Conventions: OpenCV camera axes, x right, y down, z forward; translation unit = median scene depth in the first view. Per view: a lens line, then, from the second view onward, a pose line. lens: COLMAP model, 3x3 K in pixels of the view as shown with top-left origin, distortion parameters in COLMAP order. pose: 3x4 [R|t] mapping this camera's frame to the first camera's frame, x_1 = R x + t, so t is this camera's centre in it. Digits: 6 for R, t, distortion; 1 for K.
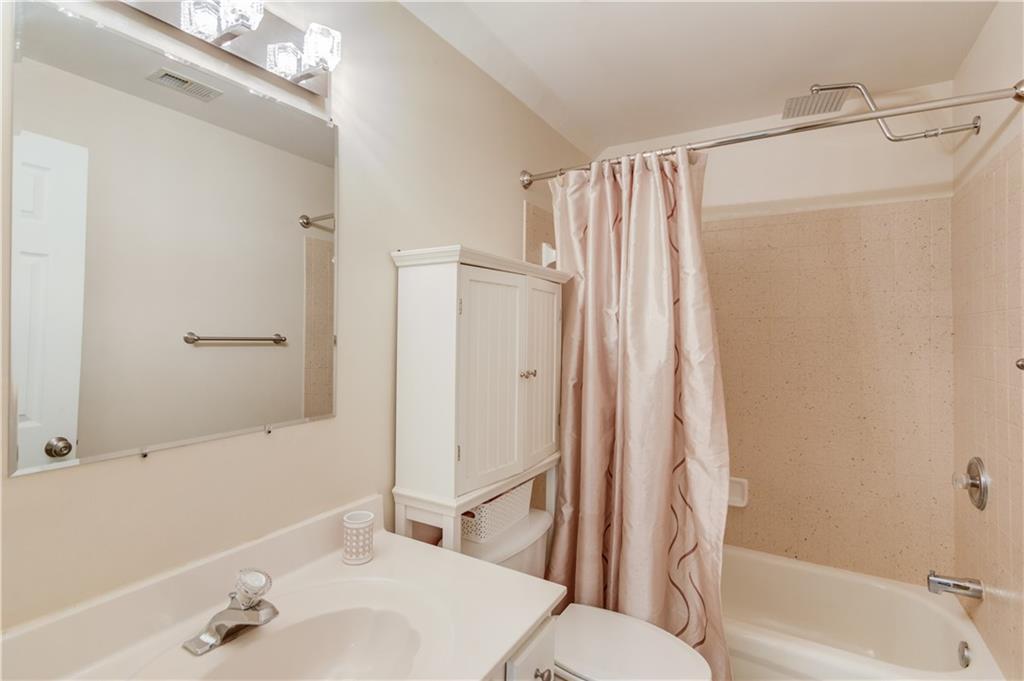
lens RADIAL K [[488.9, 0, 511.1], [0, 488.9, 340.8], [0, 0, 1]] dist [-0.016986, -0.000674]
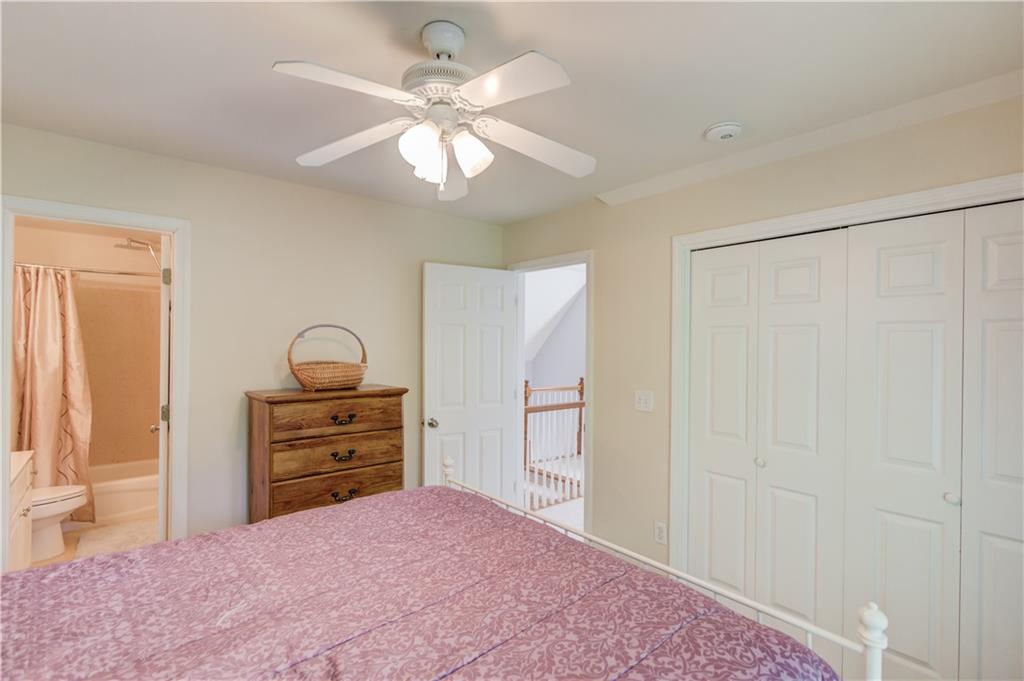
lens RADIAL K [[488.9, 0, 509.2], [0, 488.9, 345.8], [0, 0, 1]] dist [-0.016986, -0.000674]
pose [[0.476299, 0.003277, 0.879277, -0.606727], [0.001258, 0.999989, -0.004408, -0.040042], [-0.879282, 0.003205, 0.476290, -1.777167]]
